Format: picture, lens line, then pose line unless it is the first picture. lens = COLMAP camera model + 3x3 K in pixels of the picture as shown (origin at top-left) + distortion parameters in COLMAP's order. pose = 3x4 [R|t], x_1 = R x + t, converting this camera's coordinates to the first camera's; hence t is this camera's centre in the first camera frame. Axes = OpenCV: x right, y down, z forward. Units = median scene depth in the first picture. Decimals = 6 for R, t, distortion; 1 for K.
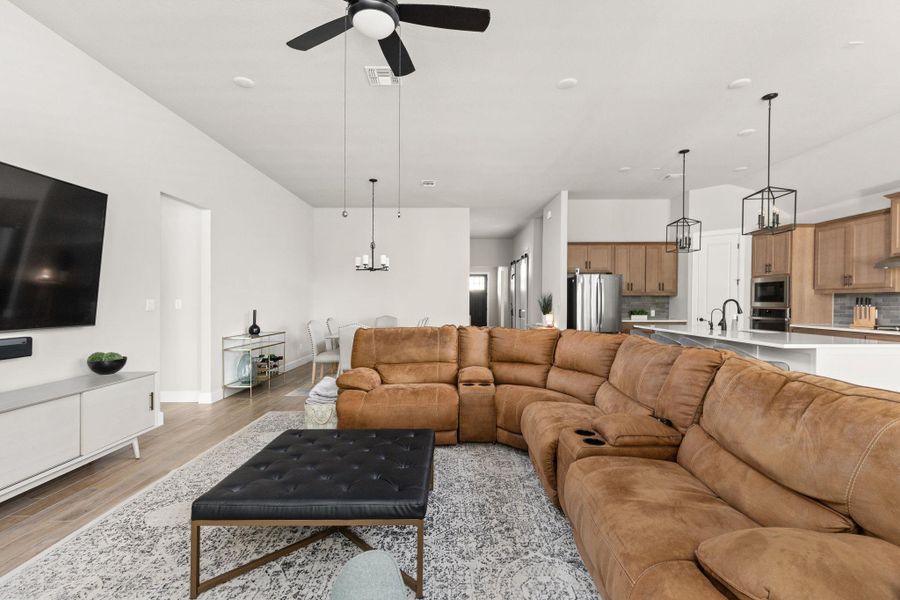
lens RADIAL K [[433.5, 0, 447.0], [0, 433.5, 301.5], [0, 0, 1]] dist [0.001265, 0.000264]
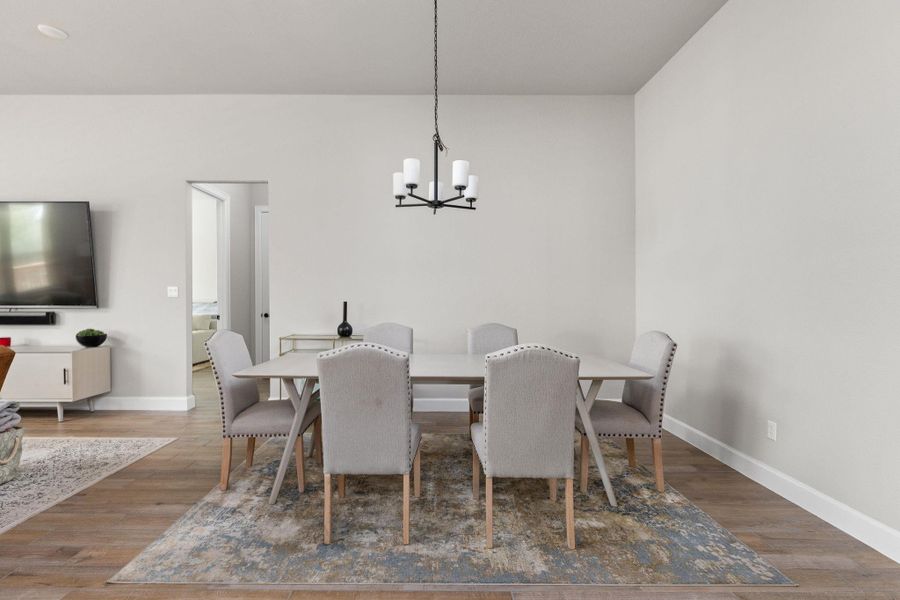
lens RADIAL K [[433.5, 0, 447.0], [0, 433.5, 301.5], [0, 0, 1]] dist [0.001265, 0.000264]
pose [[-0.006424, 0.010010, -0.999929, 0.300001], [-0.004969, 0.999937, 0.010042, 0.013704], [0.999967, 0.005033, -0.006374, 1.363635]]
